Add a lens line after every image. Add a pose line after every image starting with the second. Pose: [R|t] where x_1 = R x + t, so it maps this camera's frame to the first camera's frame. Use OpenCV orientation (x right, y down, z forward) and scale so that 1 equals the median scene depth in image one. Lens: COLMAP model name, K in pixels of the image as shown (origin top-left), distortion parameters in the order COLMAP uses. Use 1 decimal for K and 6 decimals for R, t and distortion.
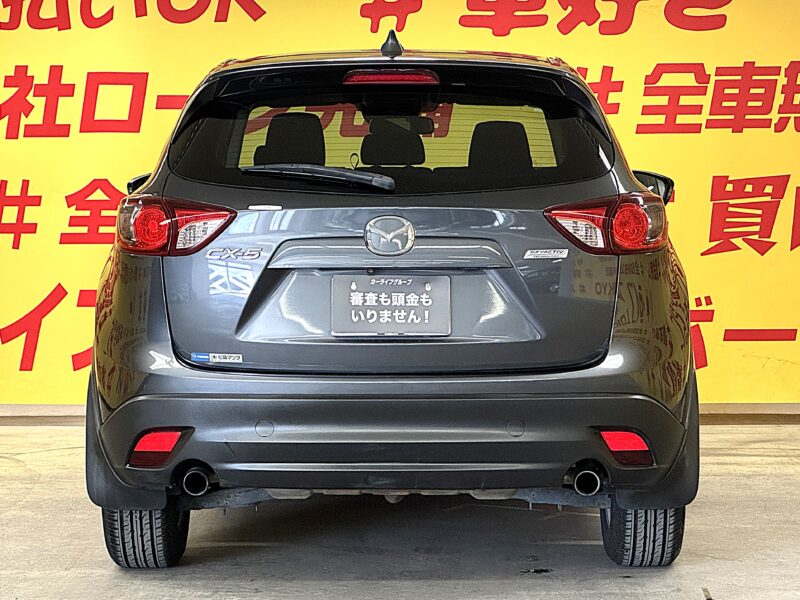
lens RADIAL K [[2224.3, 0, 352.3], [0, 2224.3, 299.8], [0, 0, 1]] dist [-0.050302, 1.233296]
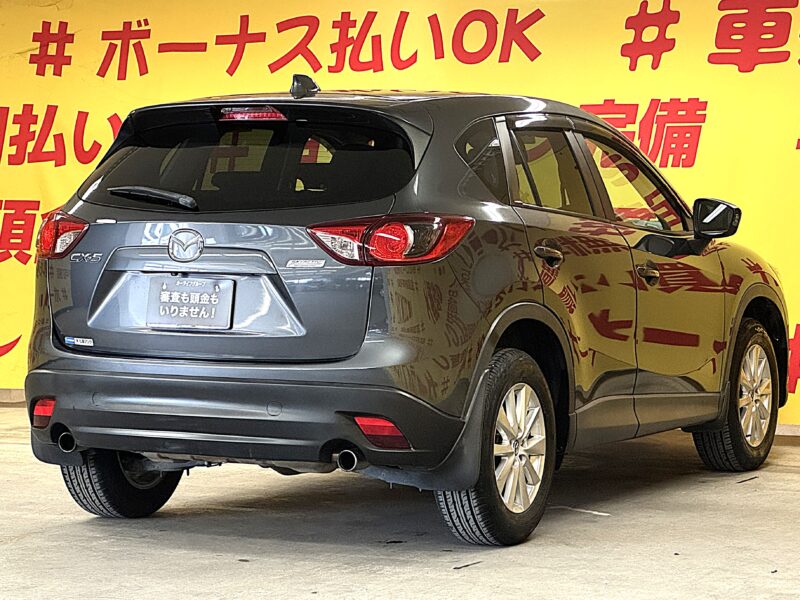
lens RADIAL K [[2224.3, 0, 352.3], [0, 2224.3, 299.8], [0, 0, 1]] dist [-0.050302, 1.233296]
pose [[0.901742, 0.030904, -0.431168, 0.612970], [-0.036961, 0.999301, -0.005676, 0.004408], [0.430691, 0.021055, 0.902254, -0.056401]]
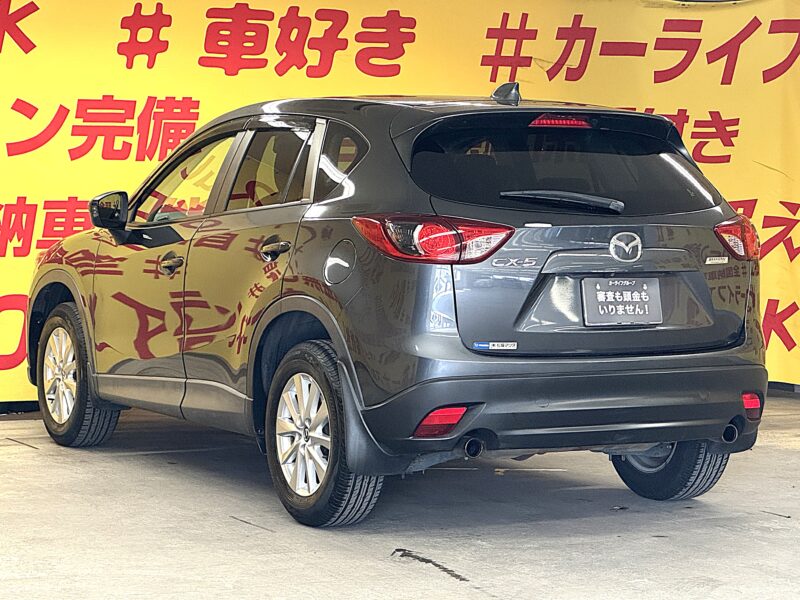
lens RADIAL K [[2090.2, 0, 343.8], [0, 2090.2, 299.0], [0, 0, 1]] dist [-0.020856, 1.026549]
pose [[0.881186, -0.015640, 0.472511, -0.689141], [0.016776, 0.999858, 0.001808, -0.003586], [-0.472472, 0.006333, 0.881323, 0.007674]]
